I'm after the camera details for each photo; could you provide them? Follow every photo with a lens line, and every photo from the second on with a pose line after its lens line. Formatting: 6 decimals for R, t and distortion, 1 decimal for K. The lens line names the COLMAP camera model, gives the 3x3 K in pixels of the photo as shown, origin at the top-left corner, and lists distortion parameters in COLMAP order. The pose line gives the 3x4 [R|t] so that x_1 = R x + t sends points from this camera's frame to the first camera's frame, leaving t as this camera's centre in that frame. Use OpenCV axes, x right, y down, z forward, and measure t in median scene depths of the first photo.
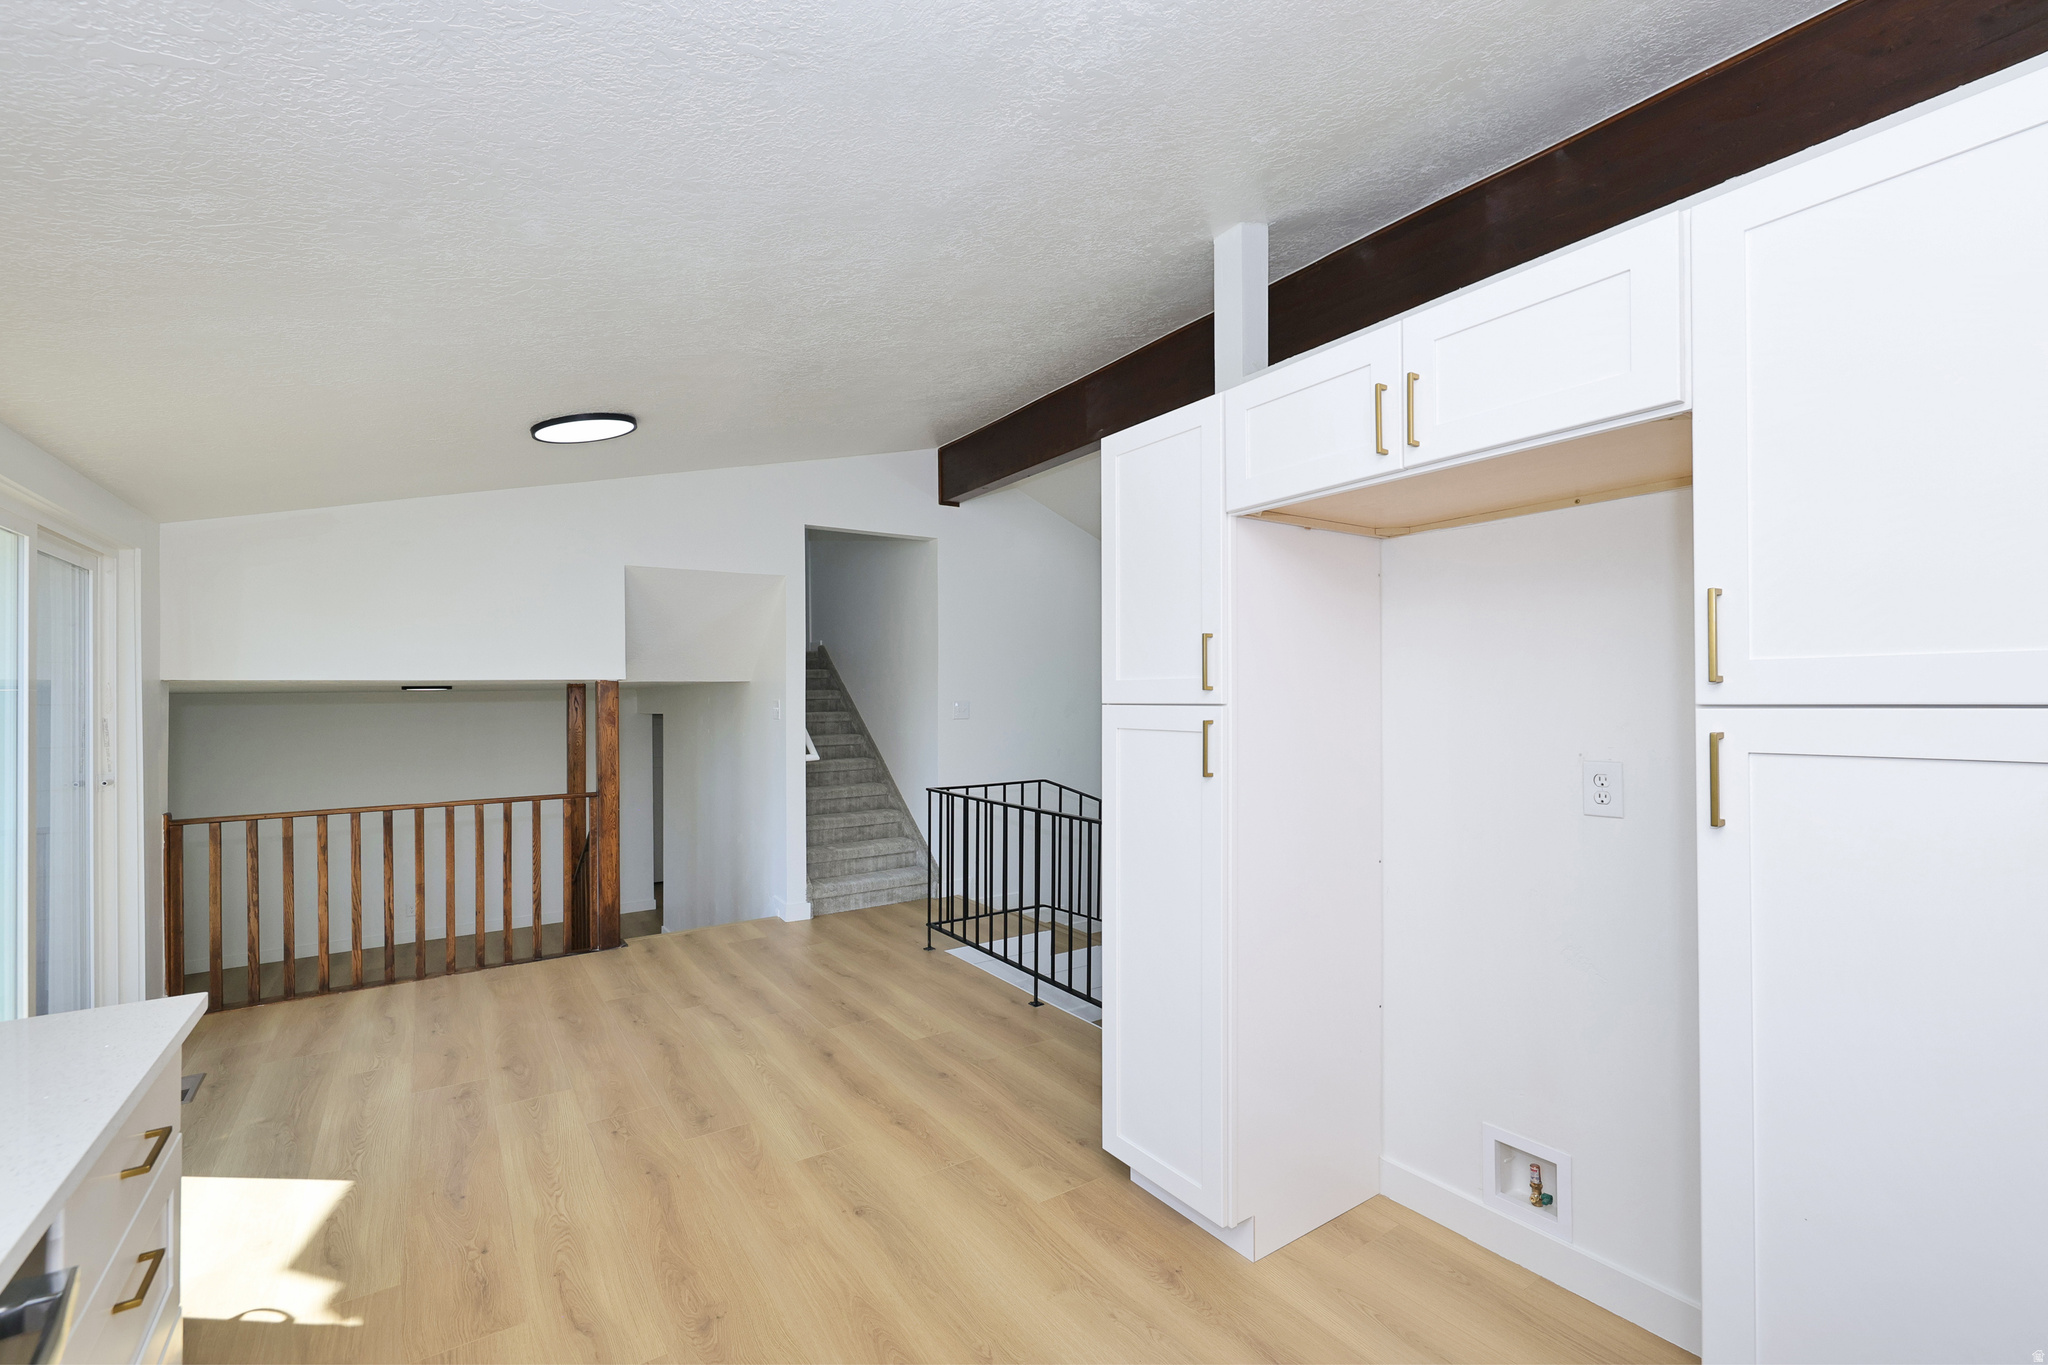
lens RADIAL K [[851.1, 0, 1027.6], [0, 851.1, 677.6], [0, 0, 1]] dist [-0.001221, -0.000390]
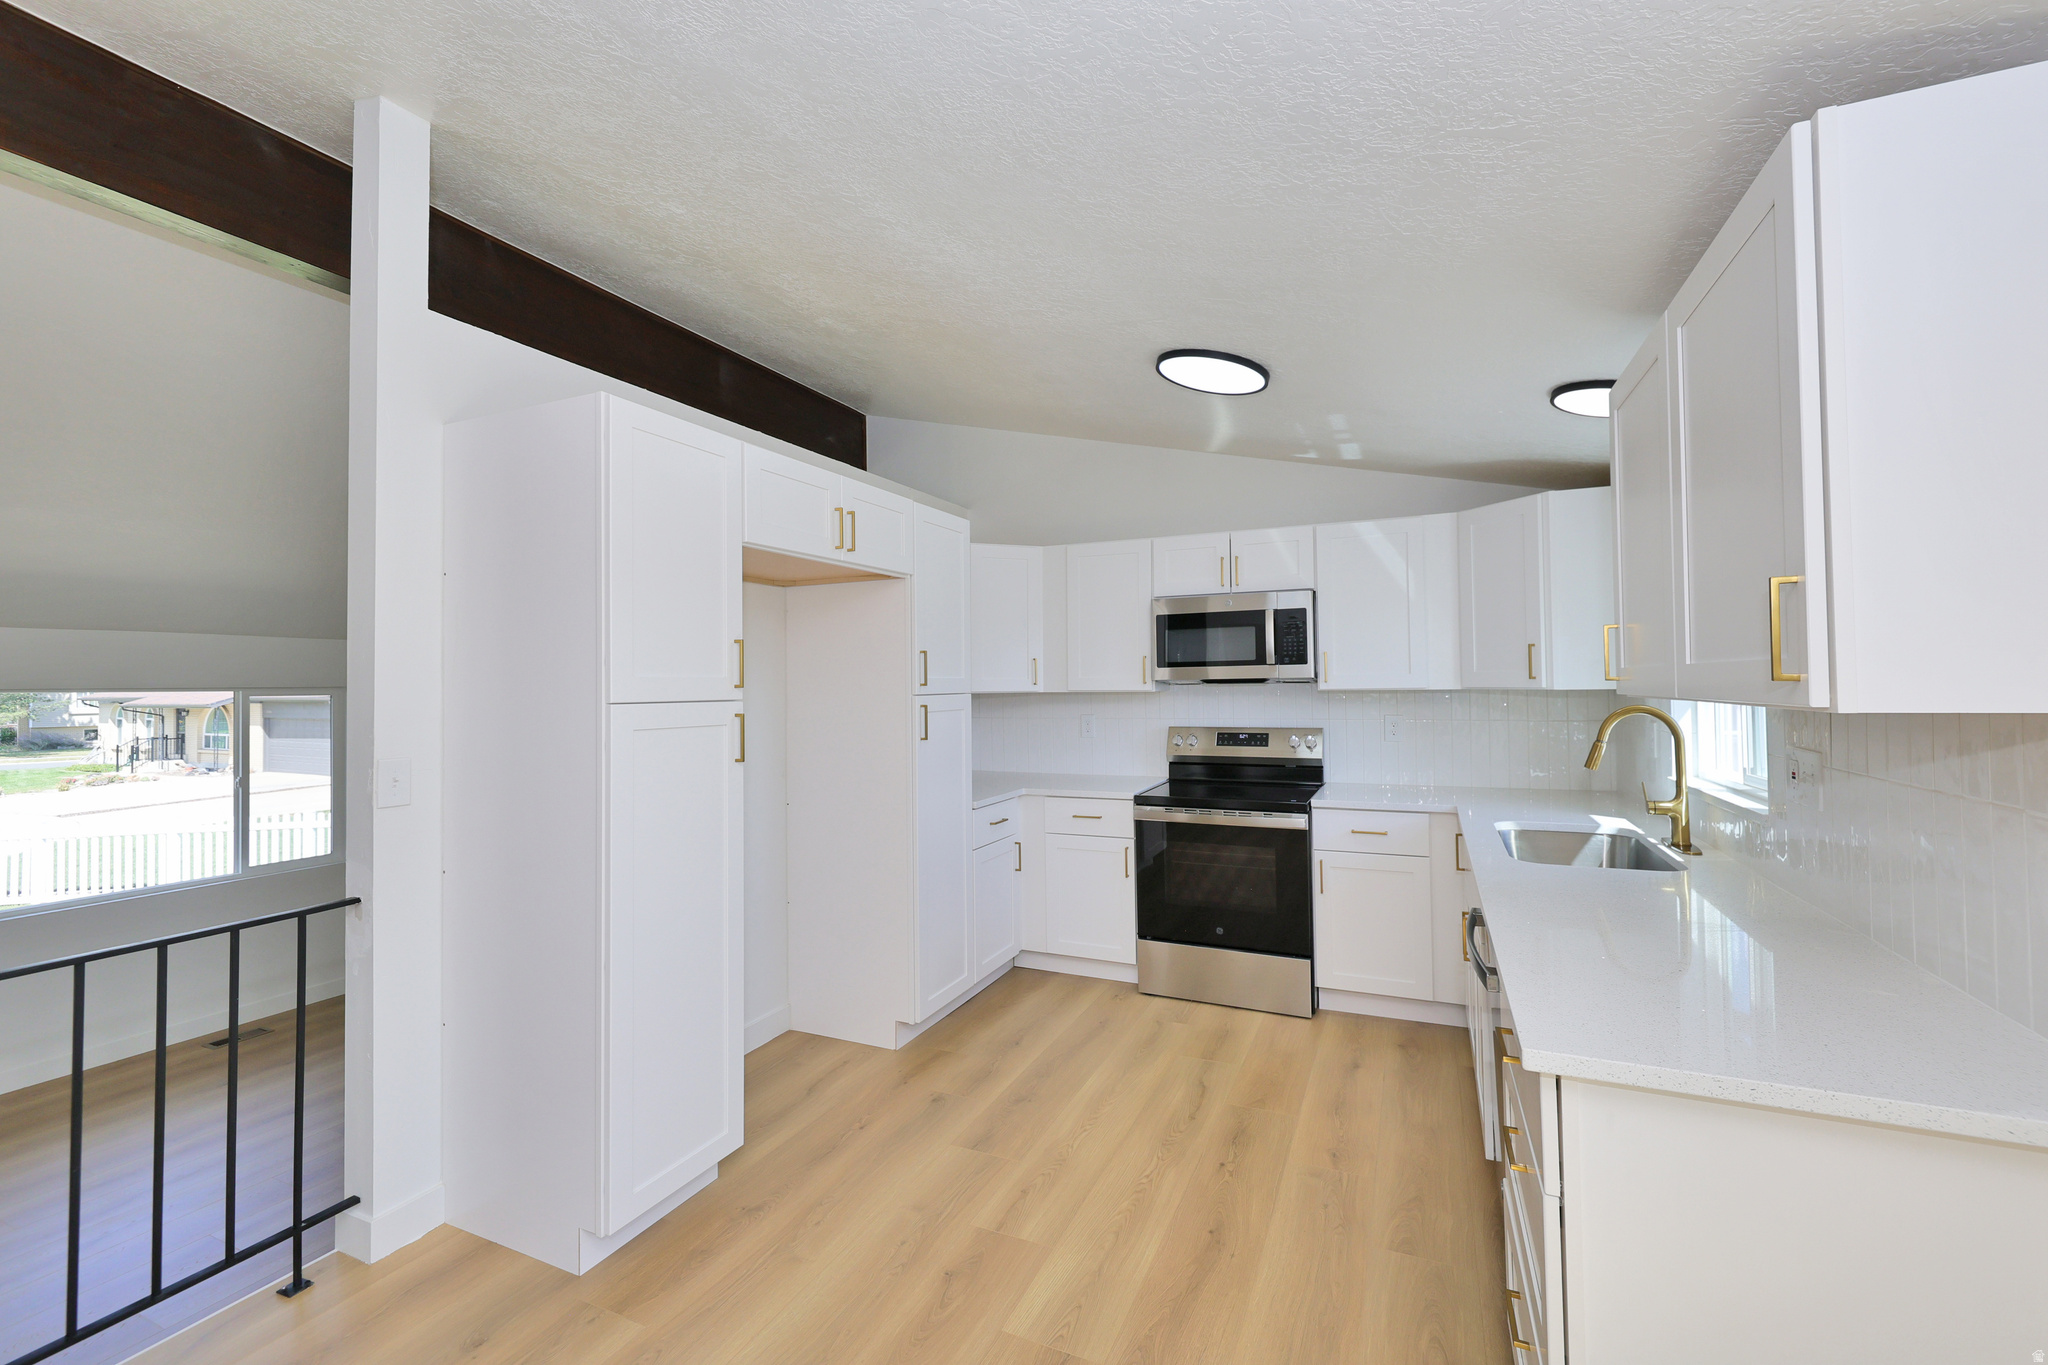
lens RADIAL K [[860.0, 0, 1025.0], [0, 860.0, 671.9], [0, 0, 1]] dist [0.002049, 0.000150]
pose [[-0.506362, 0.030287, 0.861789, -0.783084], [-0.004450, 0.999278, -0.037734, 0.030799], [-0.862309, -0.022942, -0.505862, 0.994386]]
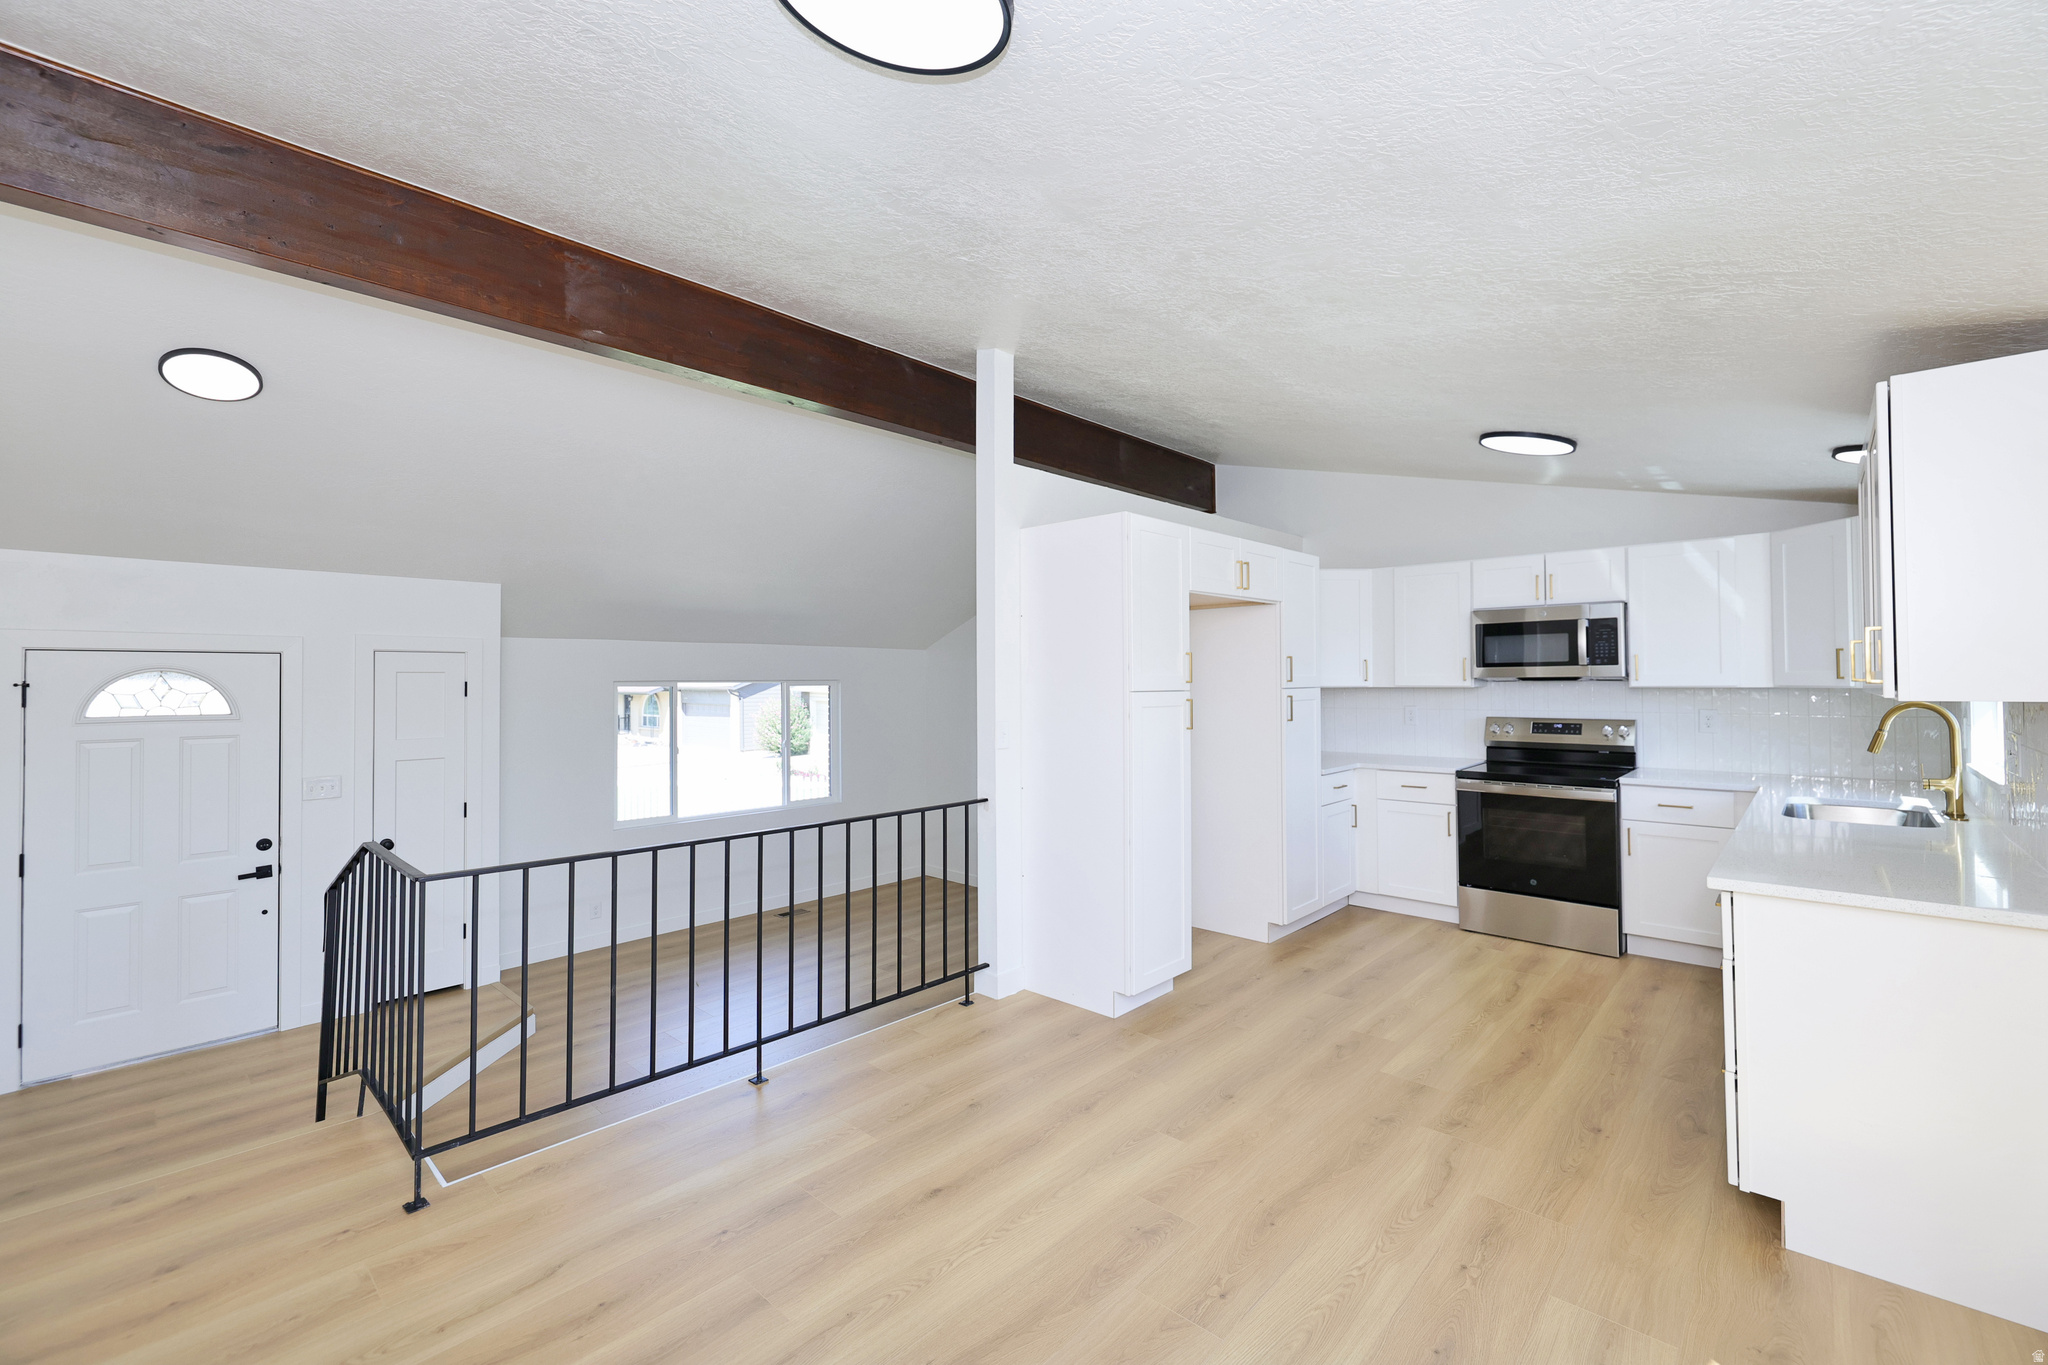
lens RADIAL K [[860.0, 0, 1025.0], [0, 860.0, 671.9], [0, 0, 1]] dist [0.002049, 0.000150]
pose [[-0.211144, 0.023608, 0.977170, -1.203789], [-0.015775, 0.999496, -0.027556, 0.040777], [-0.977328, -0.021233, -0.210666, 1.370536]]
